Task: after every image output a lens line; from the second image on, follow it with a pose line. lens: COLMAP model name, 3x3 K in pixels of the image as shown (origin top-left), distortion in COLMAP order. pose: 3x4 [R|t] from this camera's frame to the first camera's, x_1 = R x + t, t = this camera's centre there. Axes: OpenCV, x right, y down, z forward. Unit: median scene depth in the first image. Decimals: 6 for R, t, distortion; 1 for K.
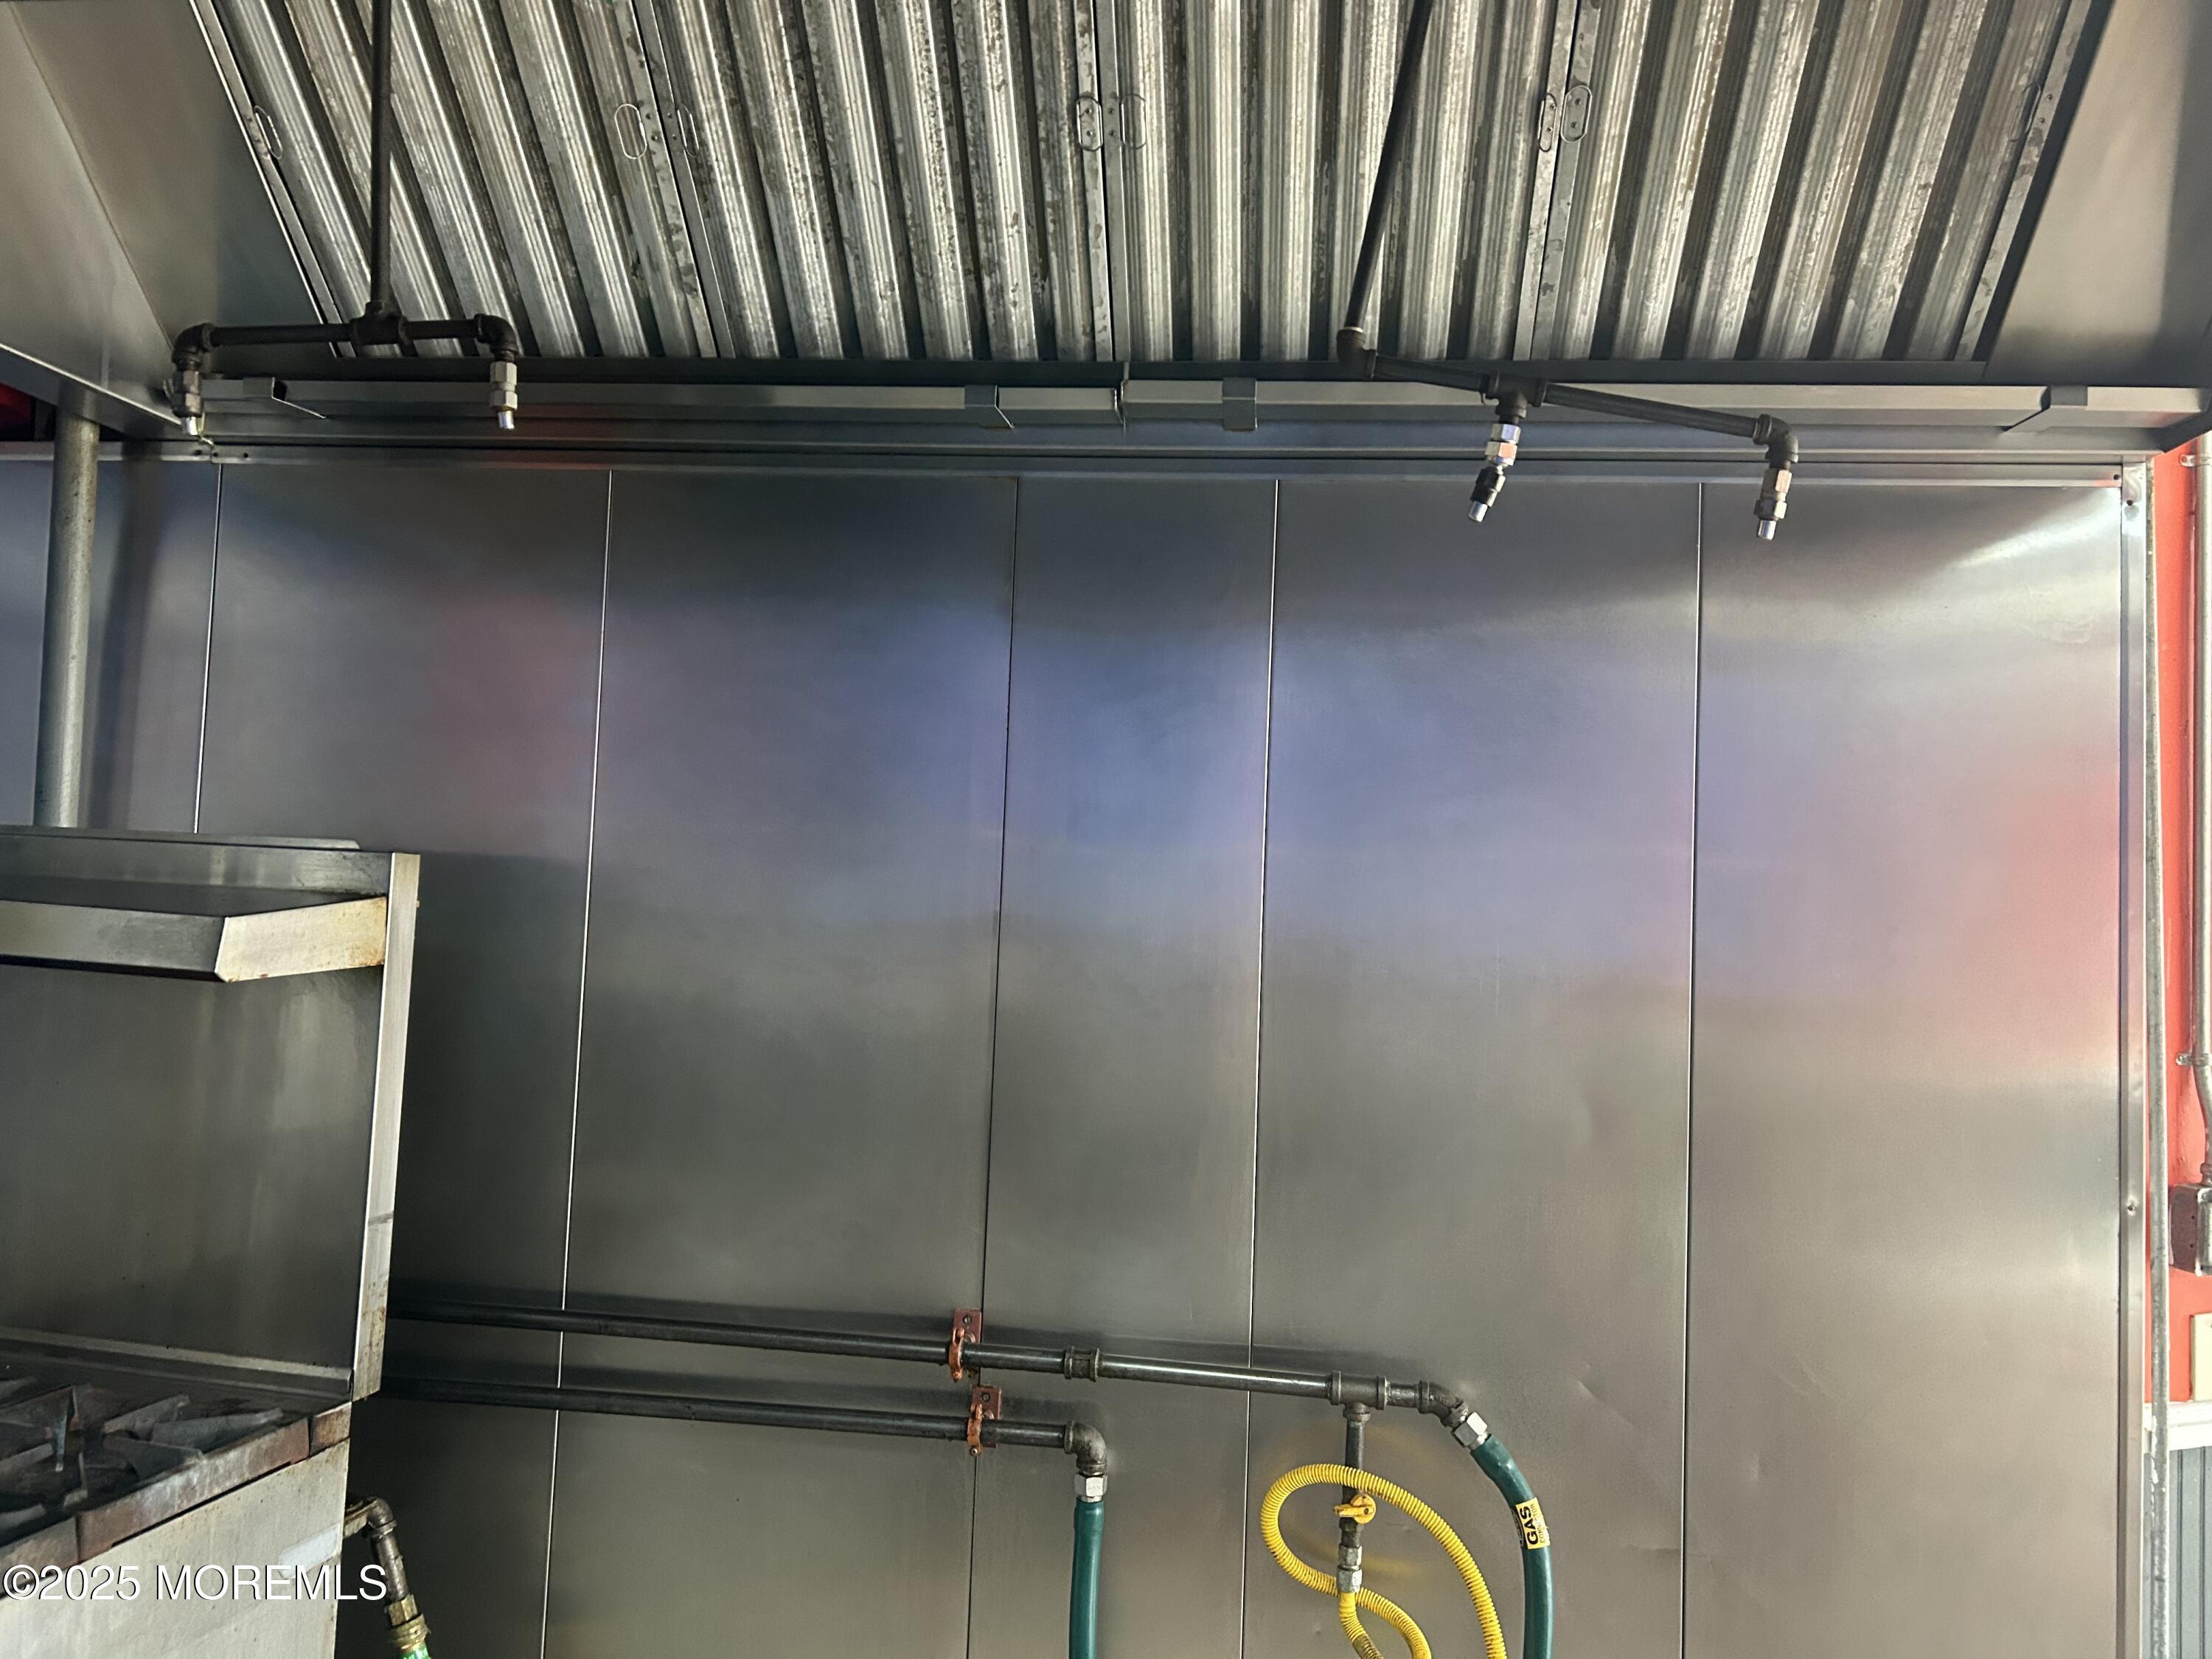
lens RADIAL K [[1665.4, 0, 1106.3], [0, 1665.4, 786.0], [0, 0, 1]] dist [0.059258, -0.079687]
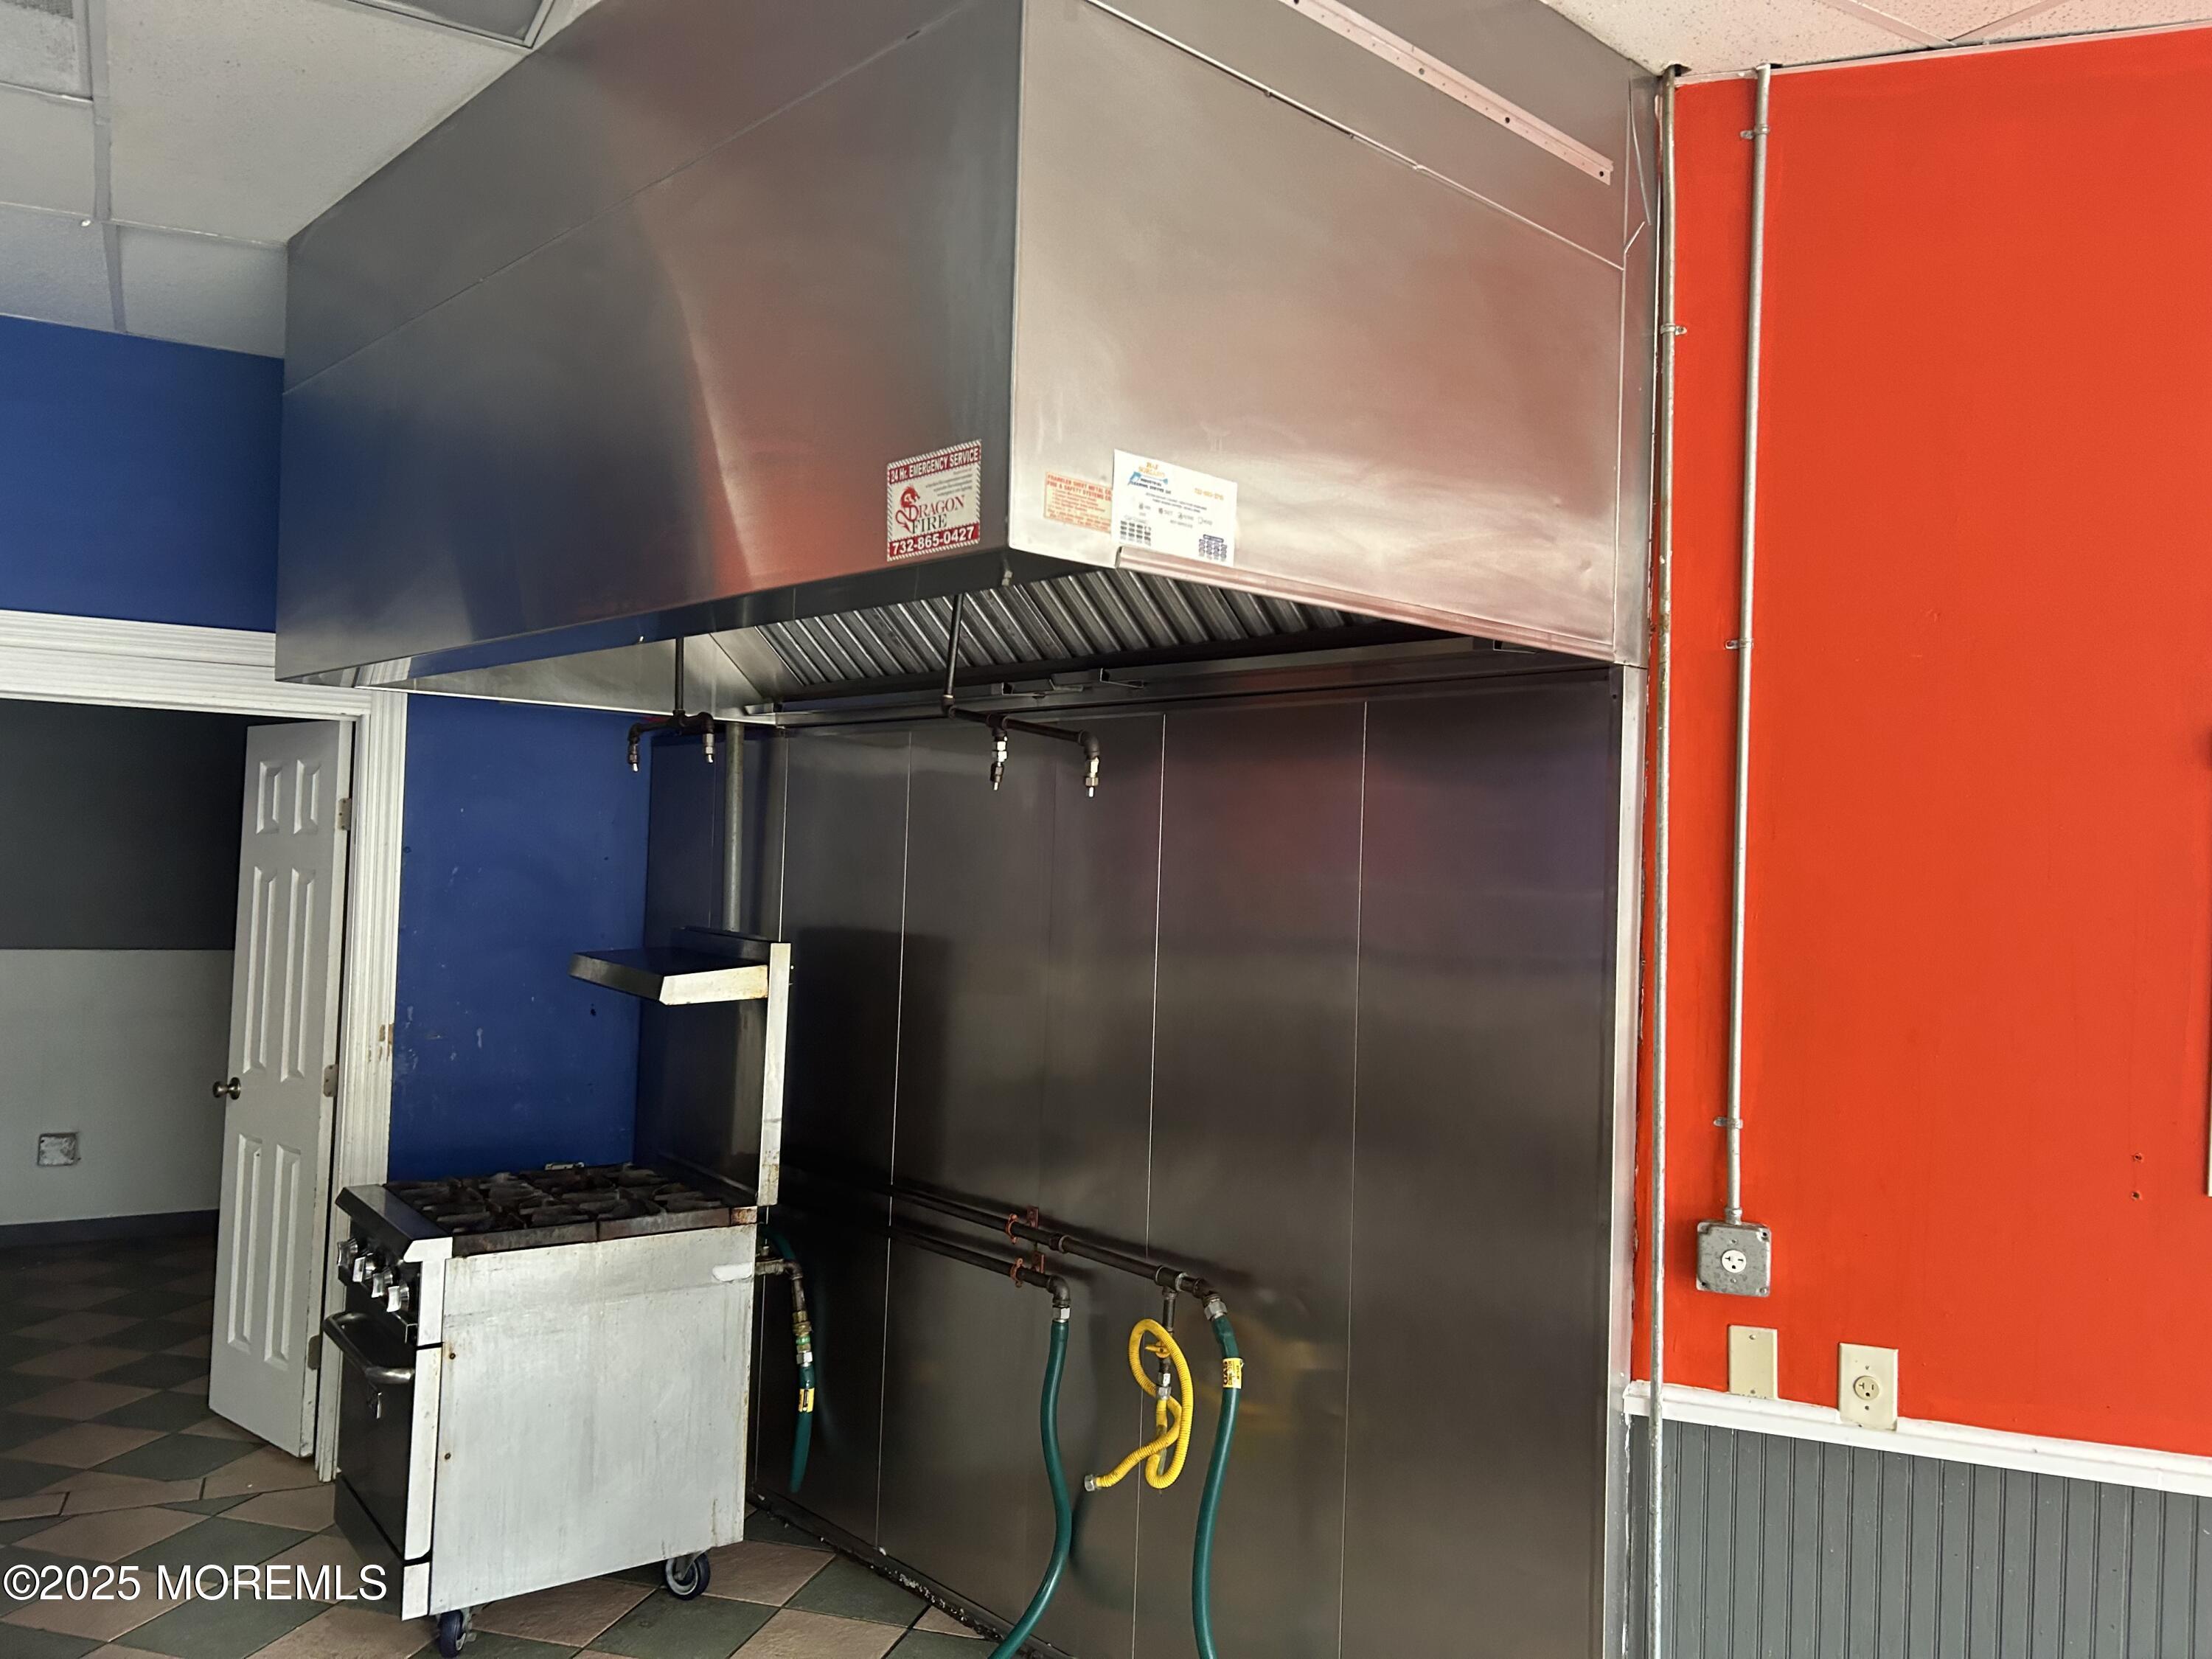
lens RADIAL K [[1665.4, 0, 1106.3], [0, 1665.4, 786.0], [0, 0, 1]] dist [0.059258, -0.079687]
pose [[0.757965, -0.045656, -0.650695, 1.248553], [0.044570, 0.998841, -0.018166, -0.099131], [0.650771, -0.015232, 0.759122, -0.292359]]
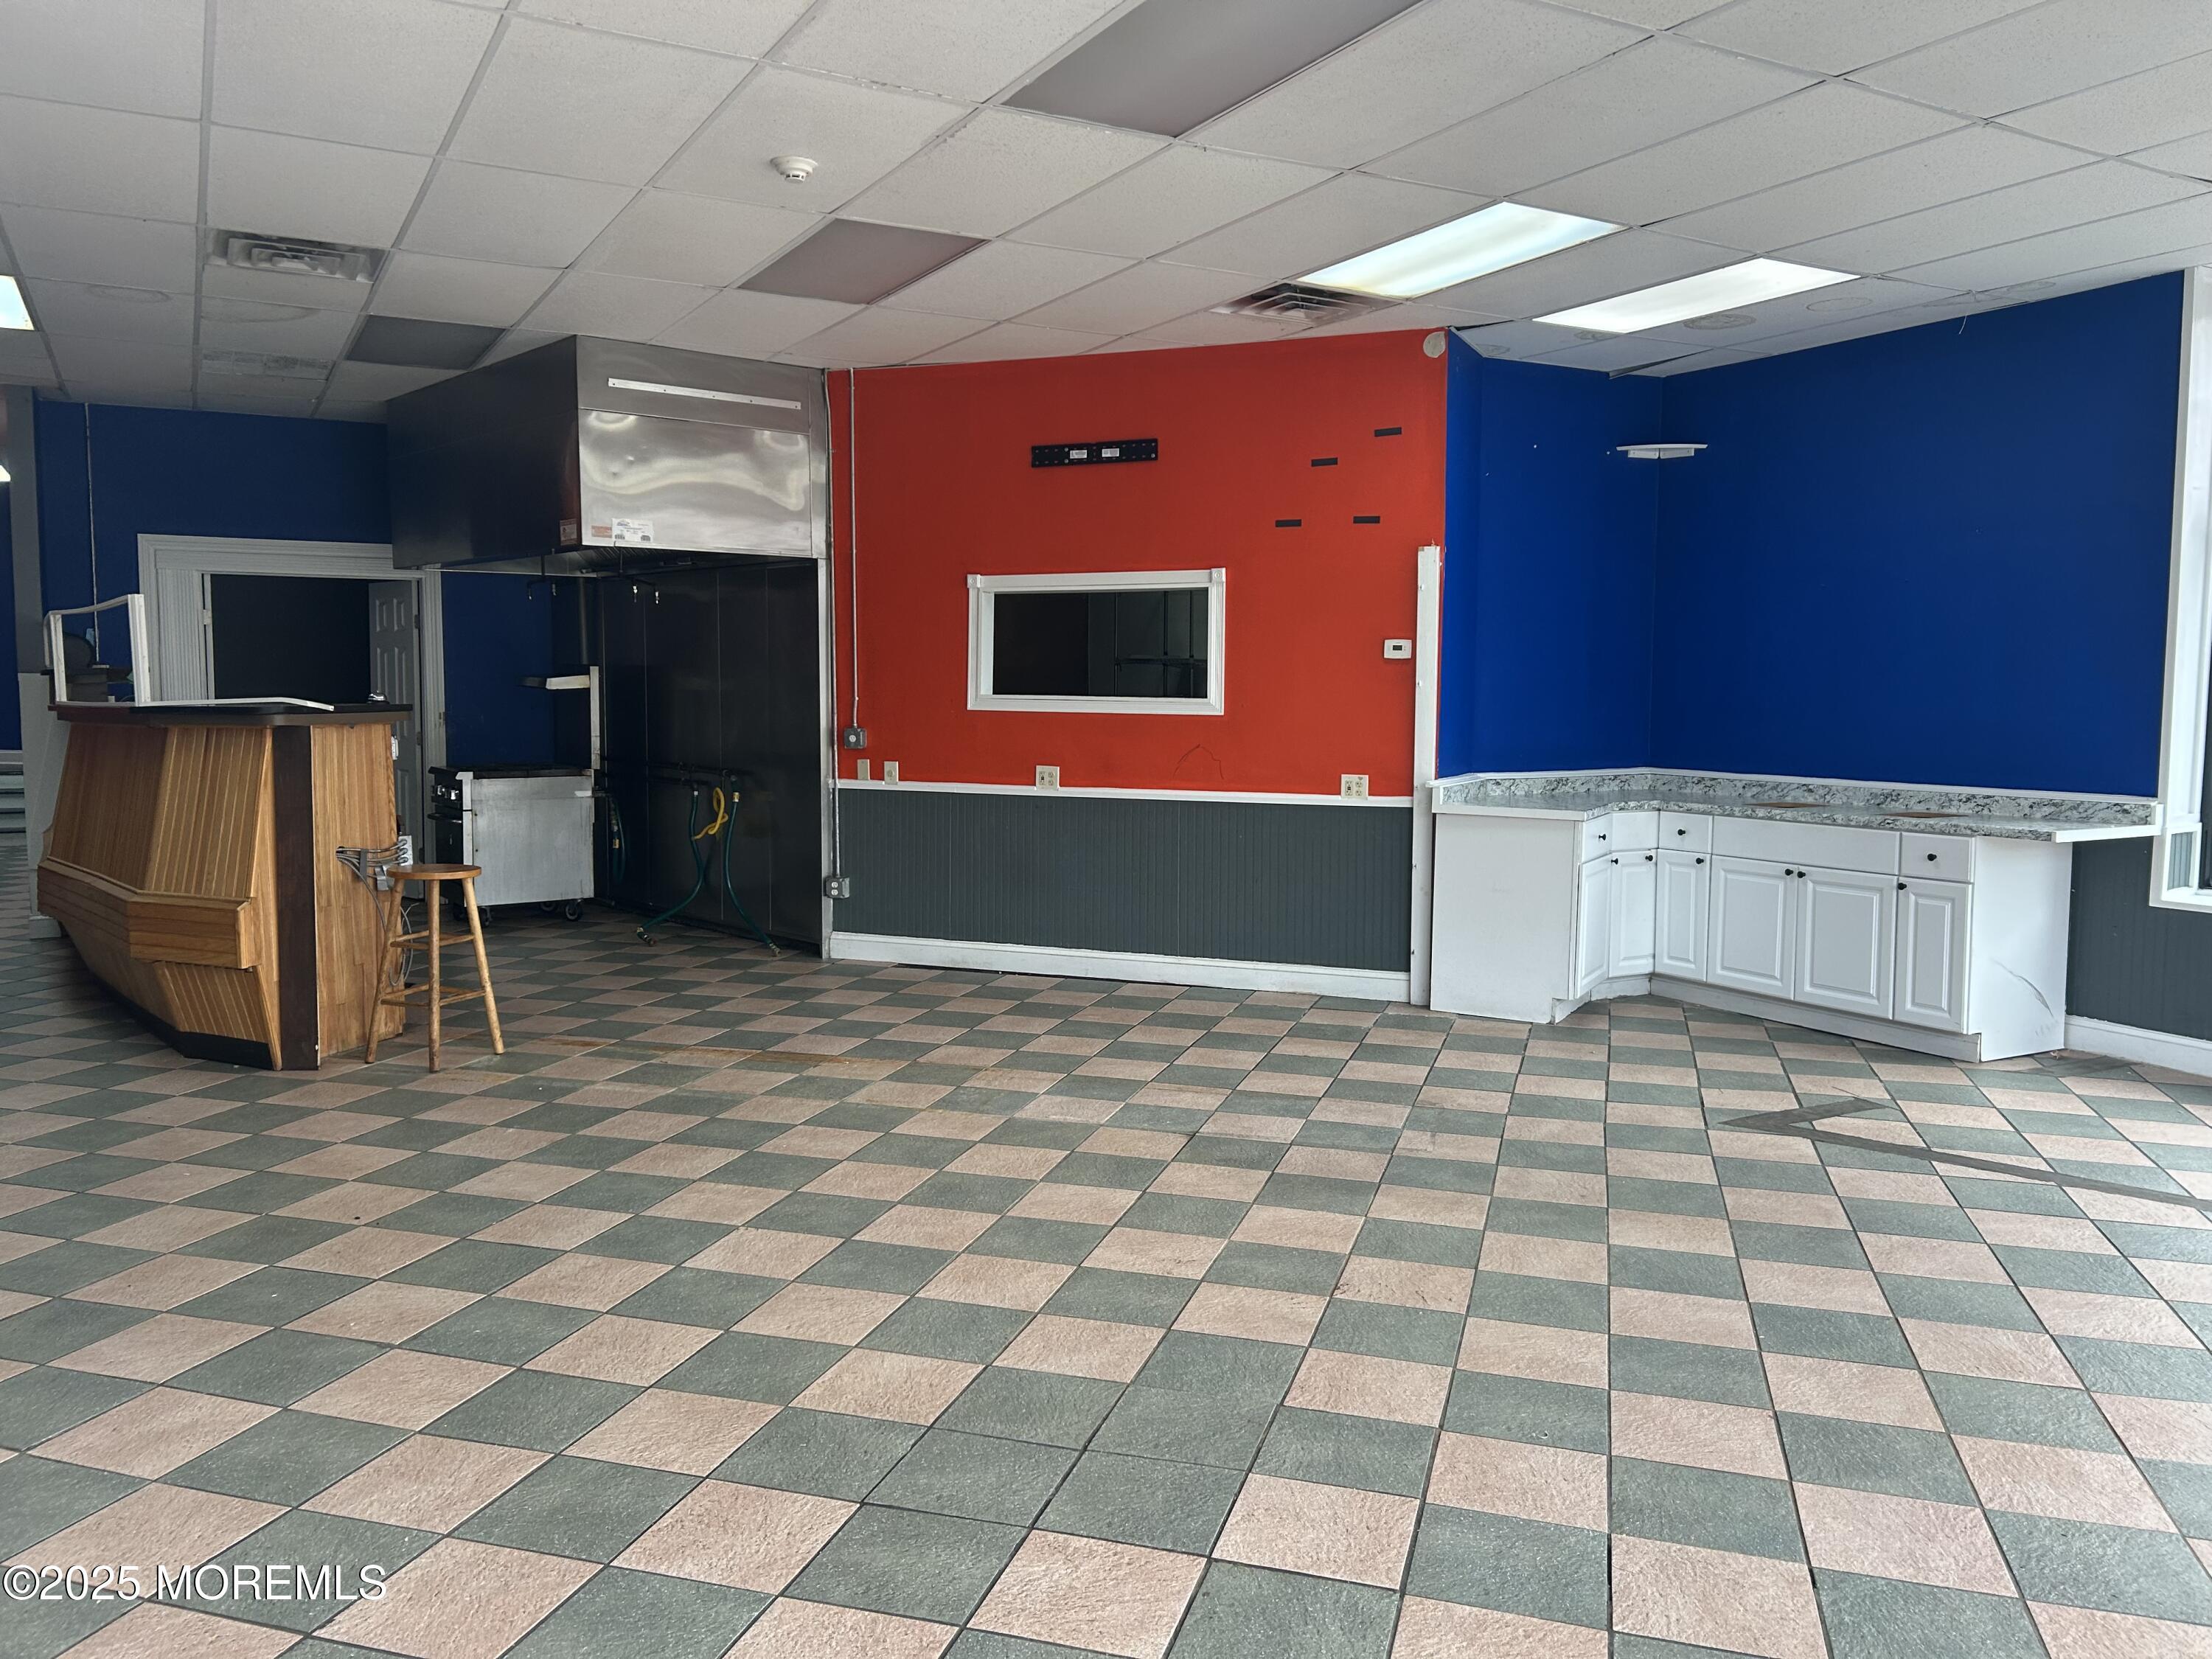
lens RADIAL K [[1665.4, 0, 1106.3], [0, 1665.4, 786.0], [0, 0, 1]] dist [0.059258, -0.079687]
pose [[0.747110, 0.005837, -0.664674, 4.283559], [0.071643, 0.993429, 0.089253, 0.058483], [0.660828, -0.114301, 0.741783, -1.867060]]
